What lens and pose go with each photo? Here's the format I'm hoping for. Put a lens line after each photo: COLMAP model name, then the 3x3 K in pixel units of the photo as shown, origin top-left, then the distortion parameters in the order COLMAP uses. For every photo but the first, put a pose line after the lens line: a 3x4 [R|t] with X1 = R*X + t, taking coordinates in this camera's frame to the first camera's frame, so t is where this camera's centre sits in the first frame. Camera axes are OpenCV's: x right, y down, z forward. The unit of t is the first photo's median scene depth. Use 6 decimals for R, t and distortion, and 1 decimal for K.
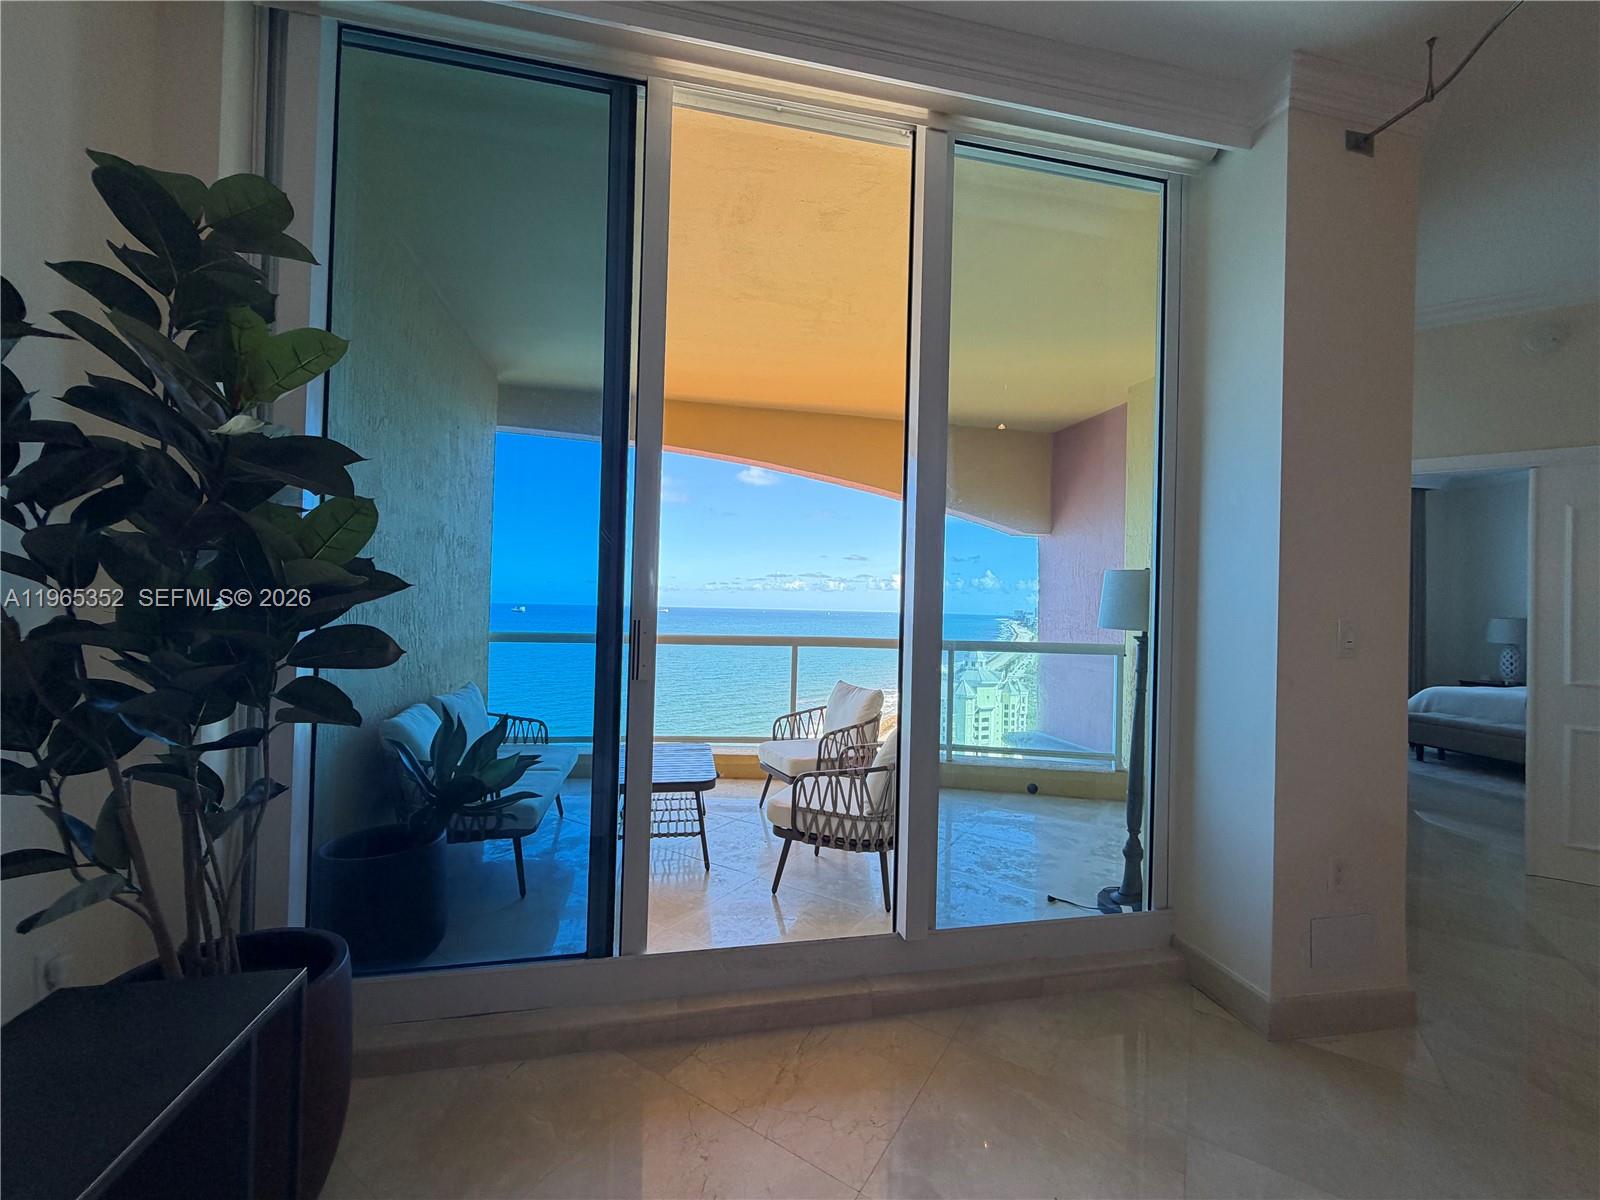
lens RADIAL K [[637.7, 0, 796.2], [0, 637.7, 600.8], [0, 0, 1]] dist [0.001132, -0.000295]
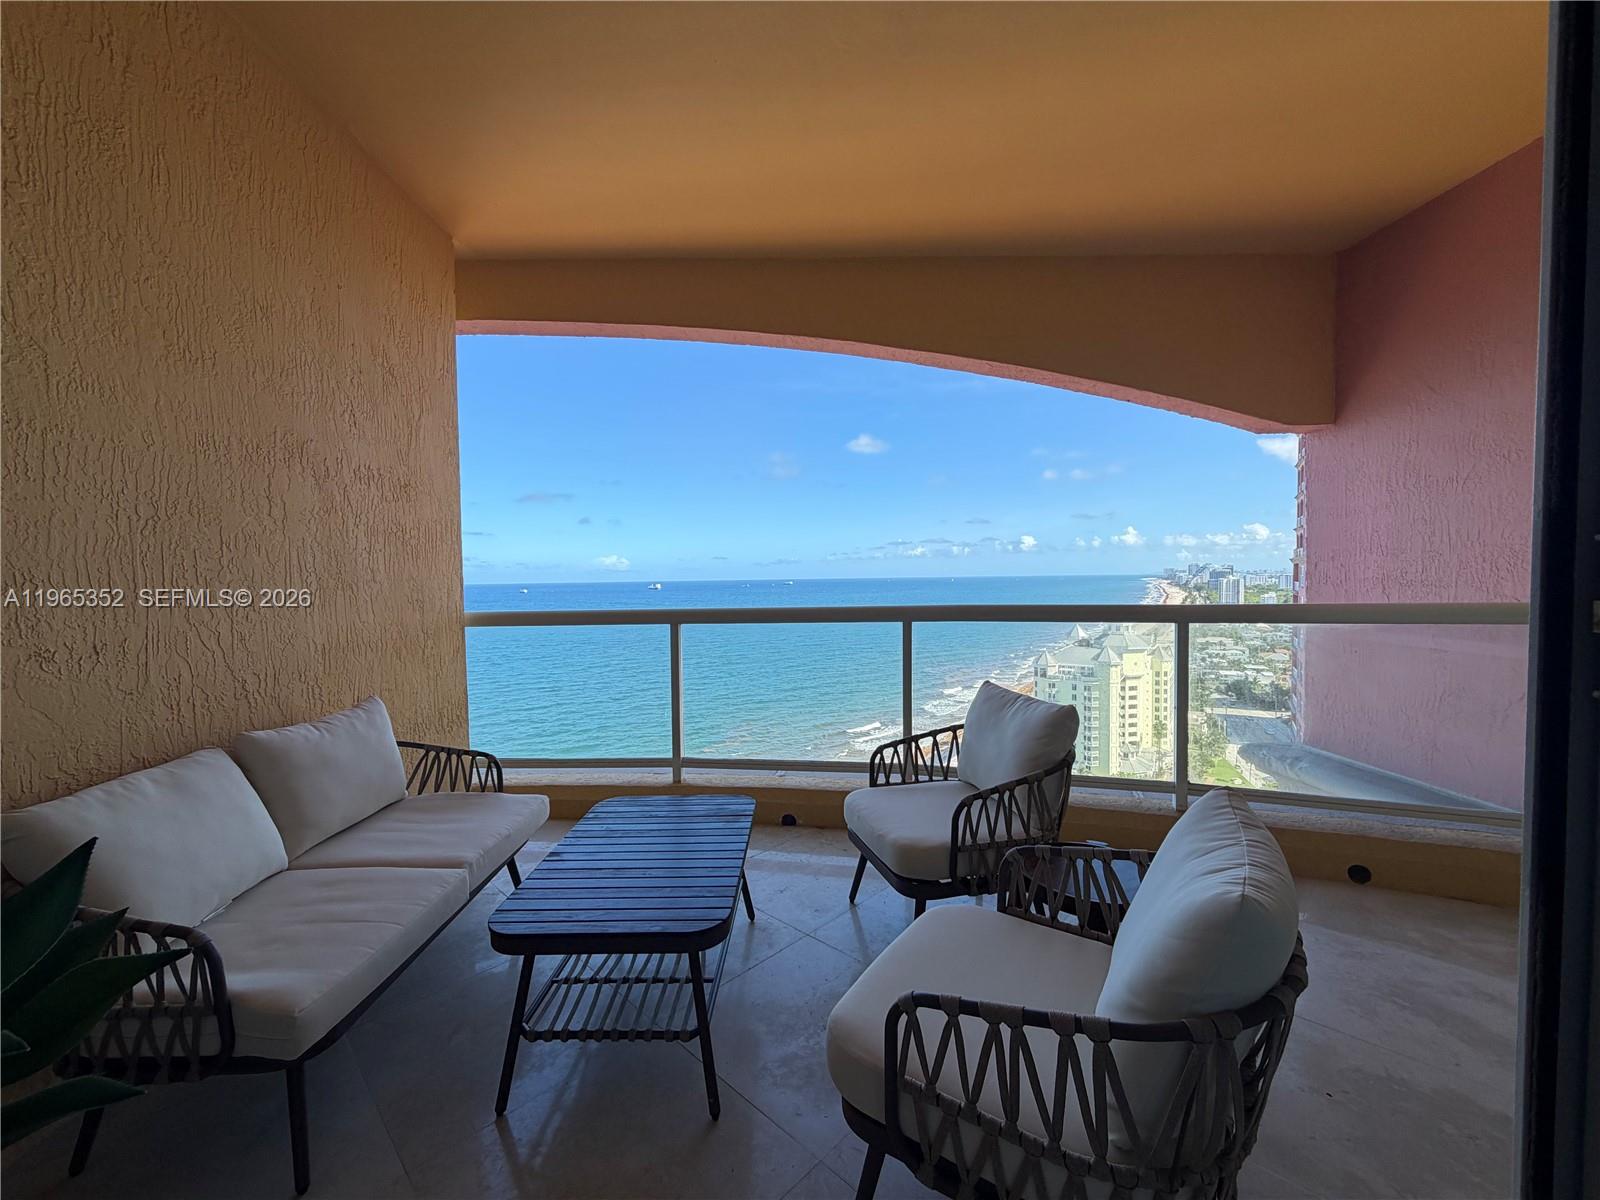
lens RADIAL K [[637.7, 0, 796.2], [0, 637.7, 600.8], [0, 0, 1]] dist [0.001132, -0.000295]
pose [[0.980770, -0.032019, -0.192523, 0.016648], [0.041043, 0.998229, 0.043069, 0.025523], [0.190803, -0.050142, 0.980347, 0.483973]]
